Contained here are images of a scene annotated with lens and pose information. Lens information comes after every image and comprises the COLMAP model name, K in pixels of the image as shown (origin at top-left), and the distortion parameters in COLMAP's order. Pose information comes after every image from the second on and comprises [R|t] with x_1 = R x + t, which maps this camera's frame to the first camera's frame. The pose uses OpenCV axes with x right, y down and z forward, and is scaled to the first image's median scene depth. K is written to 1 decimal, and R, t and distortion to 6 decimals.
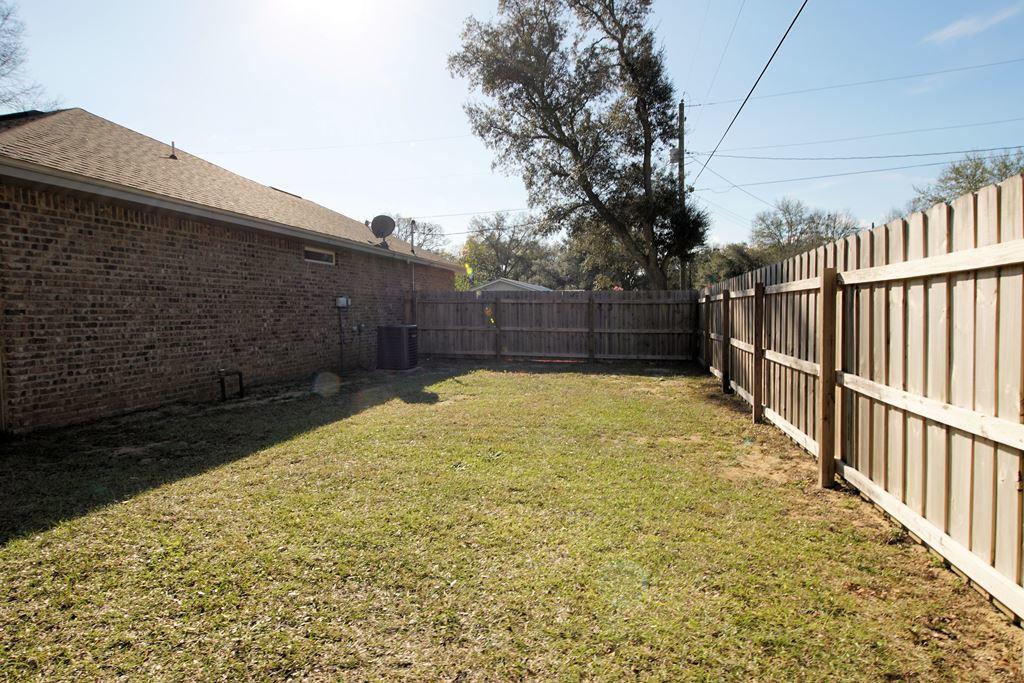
lens RADIAL K [[551.6, 0, 515.0], [0, 551.6, 340.8], [0, 0, 1]] dist [0.032015, -0.028186]
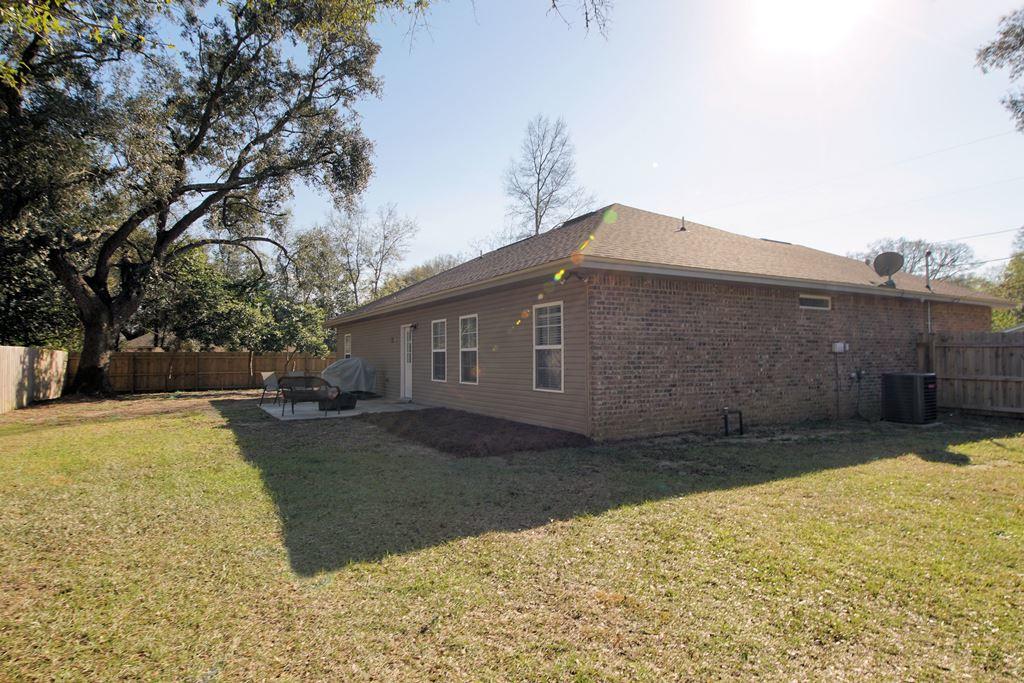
lens RADIAL K [[551.6, 0, 501.7], [0, 551.6, 339.7], [0, 0, 1]] dist [0.032015, -0.028186]
pose [[0.674432, -0.014053, -0.738203, 0.015172], [-0.042653, 0.997408, -0.057955, -0.003857], [0.737104, 0.070573, 0.672085, -0.166638]]
